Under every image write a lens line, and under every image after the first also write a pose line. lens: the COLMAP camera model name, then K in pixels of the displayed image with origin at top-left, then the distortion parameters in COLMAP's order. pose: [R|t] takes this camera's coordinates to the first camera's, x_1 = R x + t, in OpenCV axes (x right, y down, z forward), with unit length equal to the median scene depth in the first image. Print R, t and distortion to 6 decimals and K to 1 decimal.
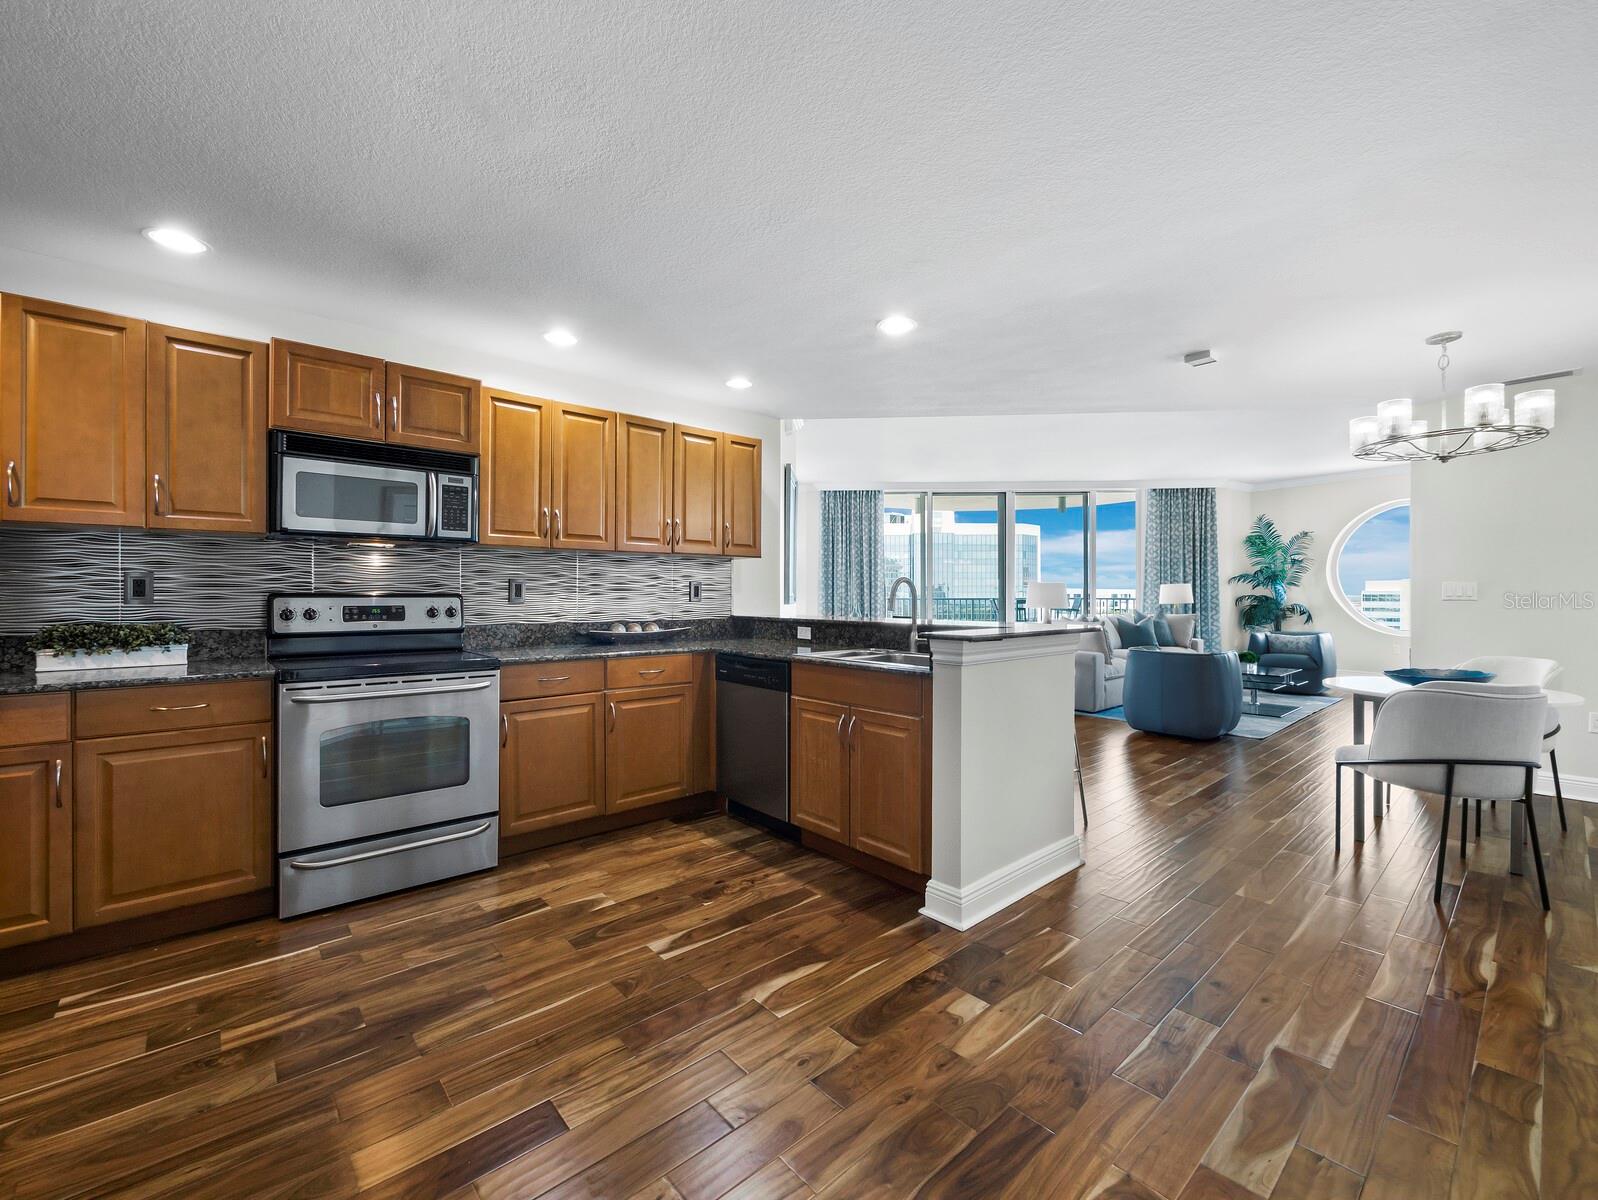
lens RADIAL K [[680.9, 0, 812.7], [0, 680.9, 595.0], [0, 0, 1]] dist [-0.008513, 0.001556]
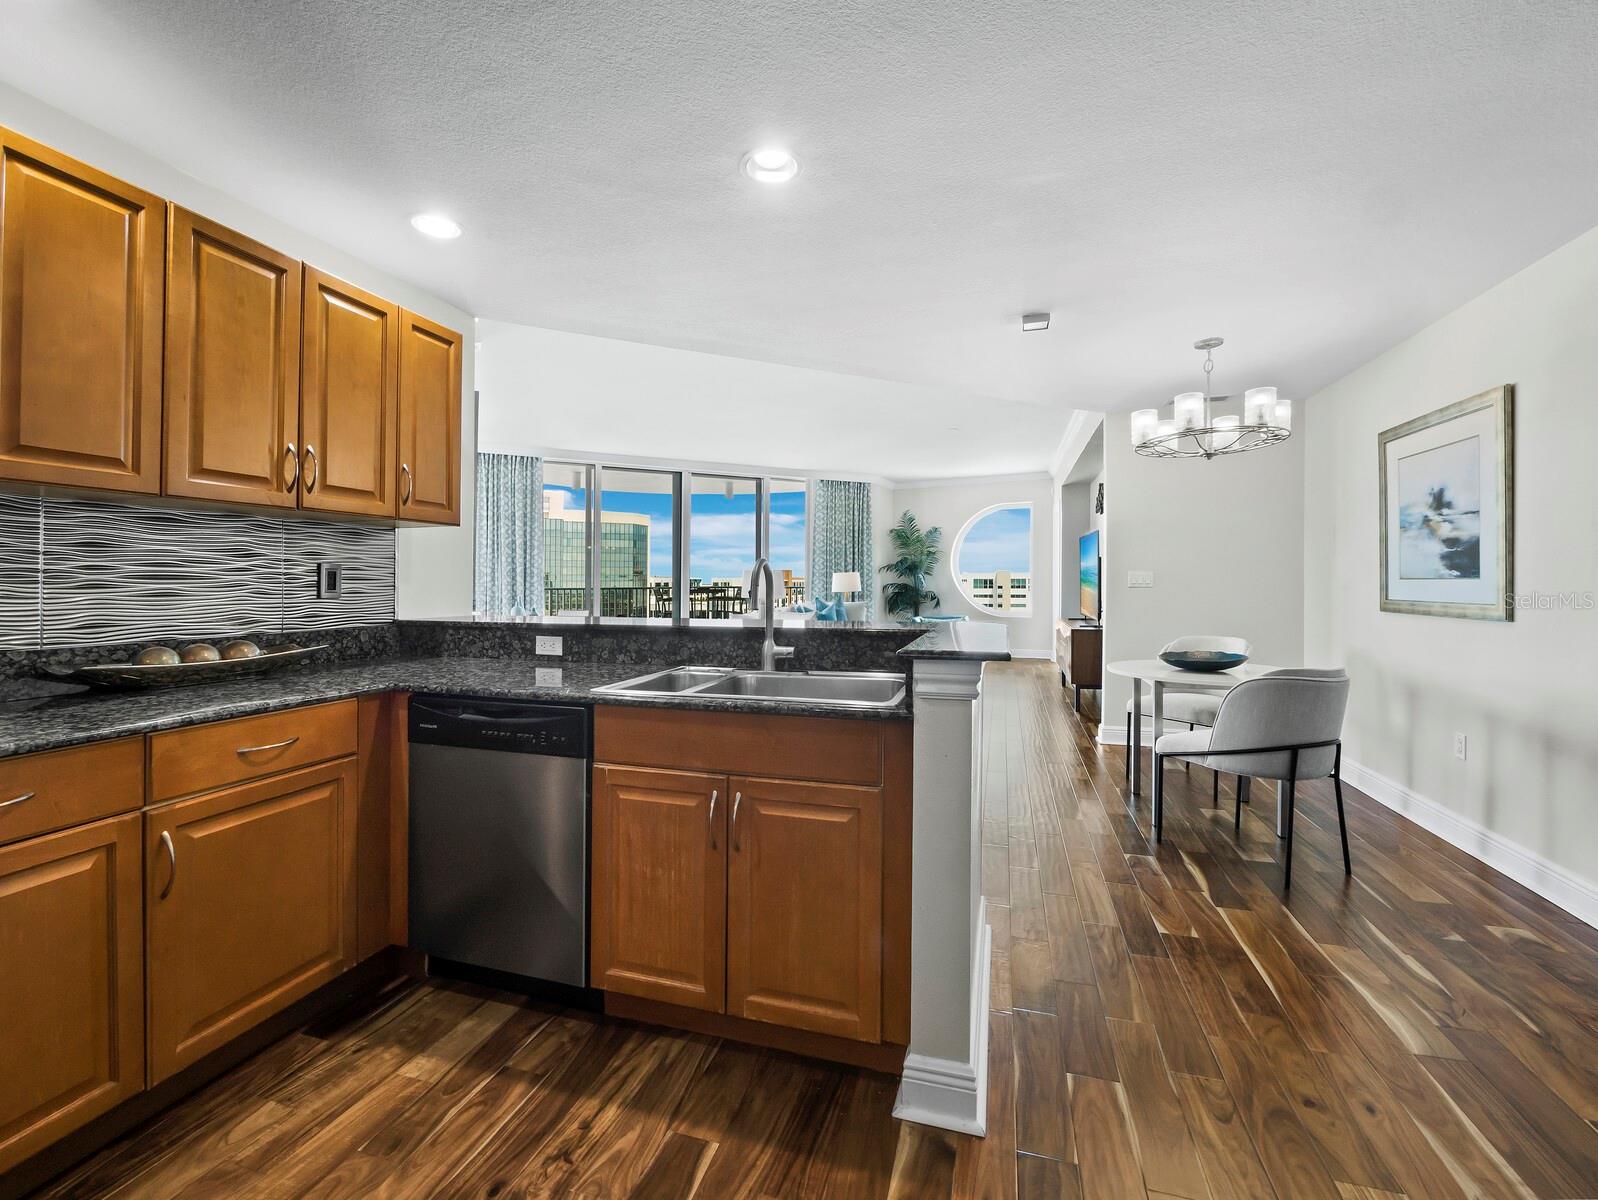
lens RADIAL K [[680.9, 0, 804.9], [0, 680.9, 578.1], [0, 0, 1]] dist [-0.008513, 0.001556]
pose [[0.852472, 0.000705, 0.522773, -0.158526], [0.003684, 0.999966, -0.007356, -0.001953], [-0.522761, 0.008197, 0.852440, 0.377482]]
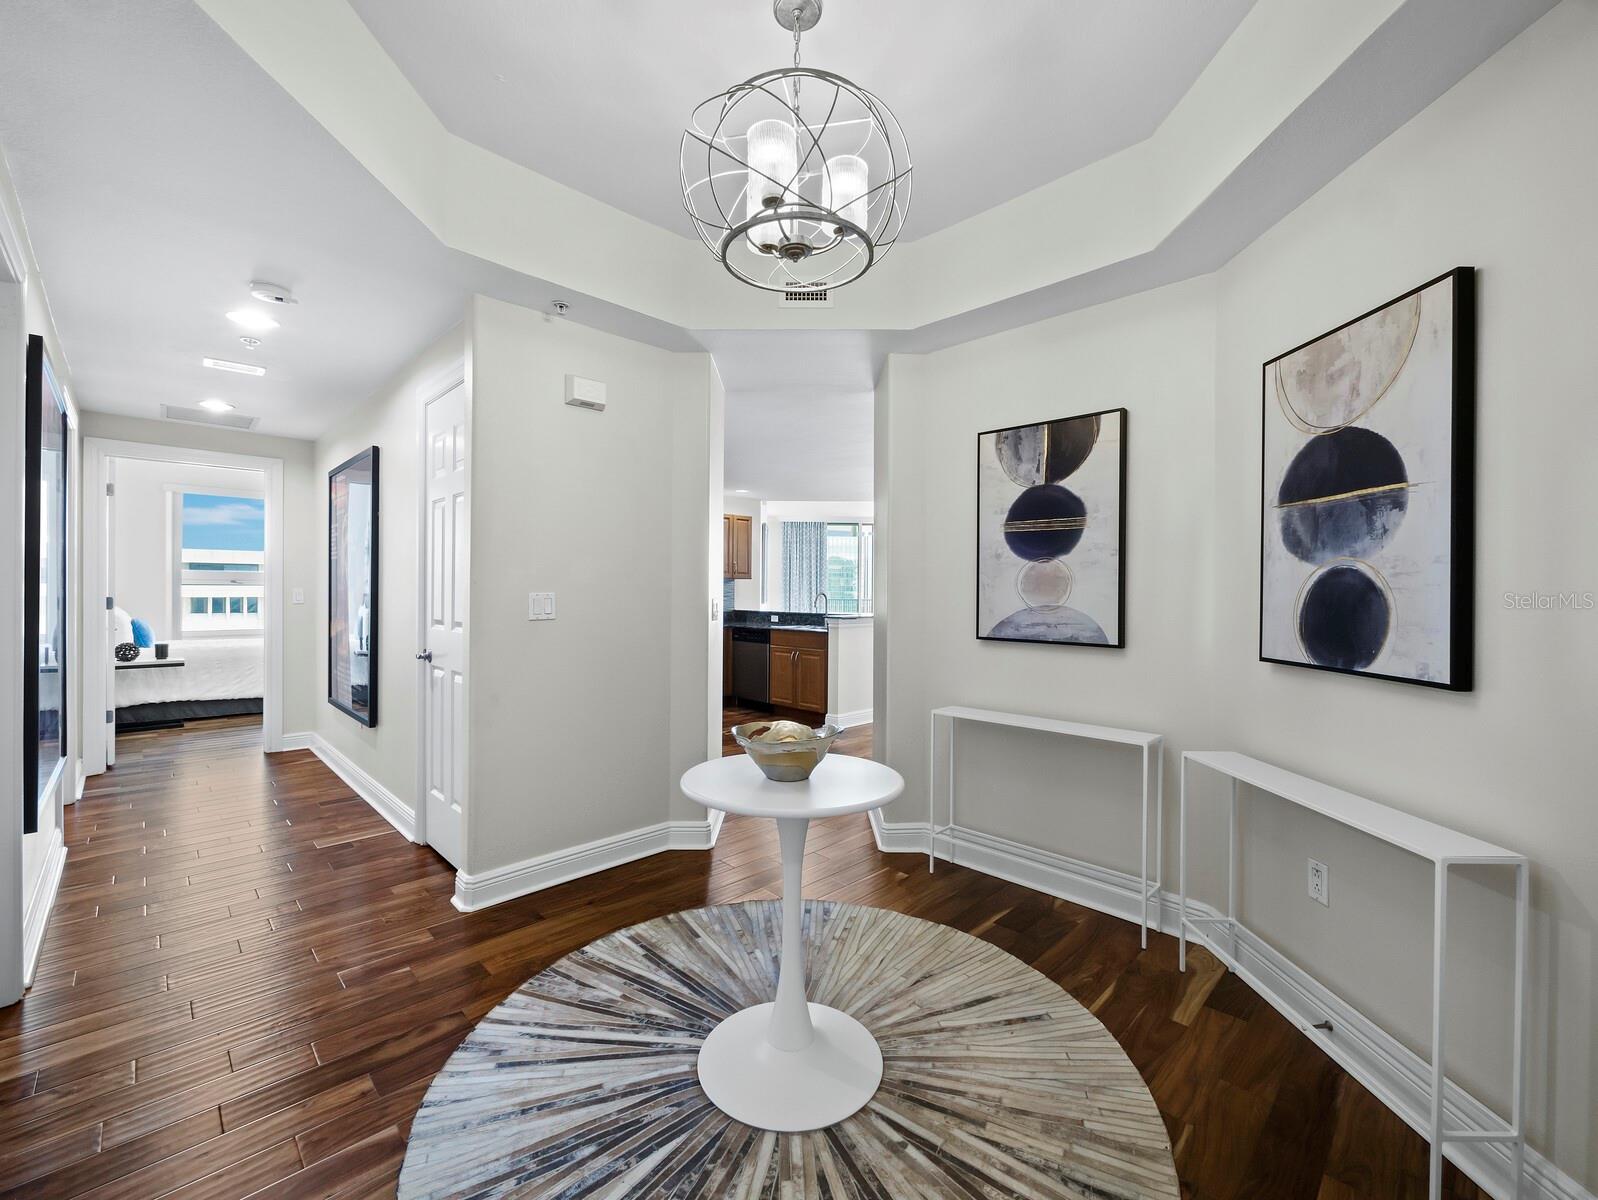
lens RADIAL K [[680.9, 0, 801.4], [0, 680.9, 595.4], [0, 0, 1]] dist [-0.008513, 0.001556]
pose [[0.998902, 0.007880, 0.046175, -0.029589], [-0.007986, 0.999966, 0.002126, -0.017874], [-0.046157, -0.002493, 0.998931, -1.081163]]
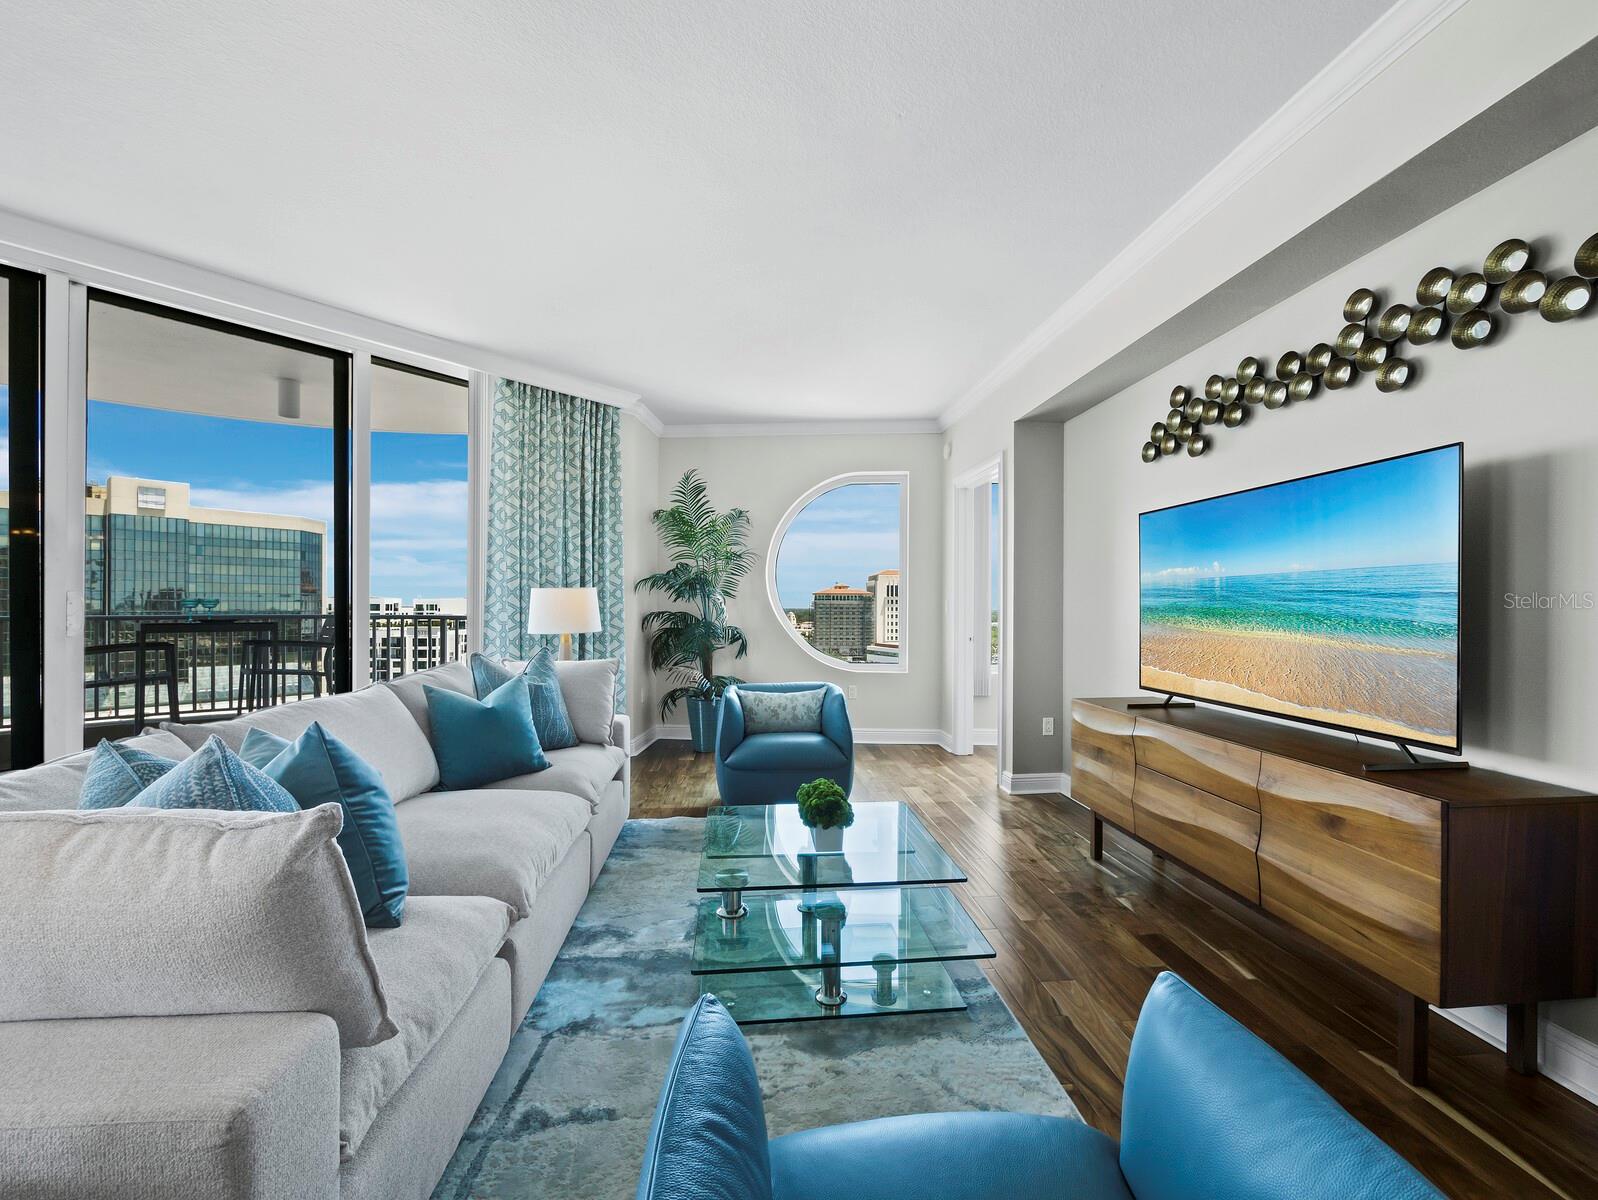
lens RADIAL K [[680.9, 0, 814.5], [0, 680.9, 614.2], [0, 0, 1]] dist [-0.008513, 0.001556]
pose [[0.585188, -0.005496, 0.810879, 0.698374], [-0.004964, 0.999934, 0.010359, -0.011292], [-0.810883, -0.010087, 0.585122, 1.564163]]
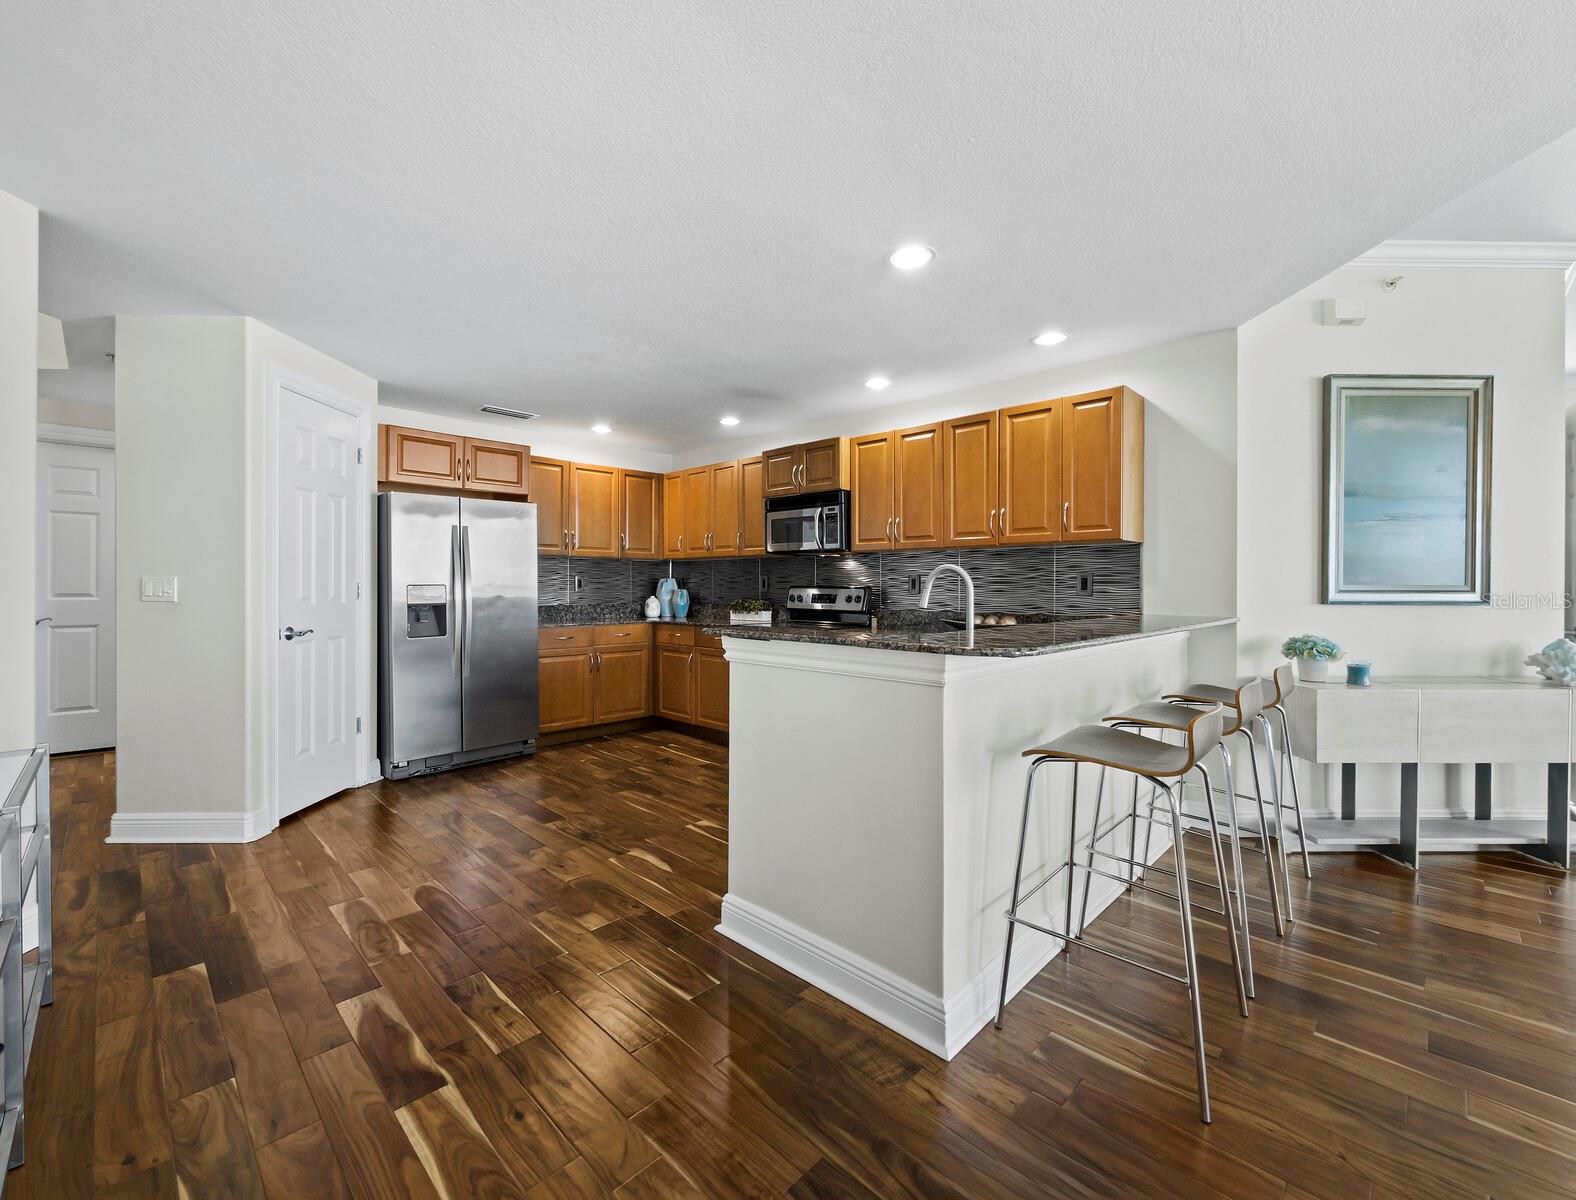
lens RADIAL K [[672.5, 0, 769.2], [0, 672.5, 583.5], [0, 0, 1]] dist [-0.001240, 0.000012]
pose [[0.041145, -0.004953, -0.999141, 0.802233], [-0.004284, 0.999978, -0.005134, 0.000164], [0.999144, 0.004491, 0.041123, 0.695392]]
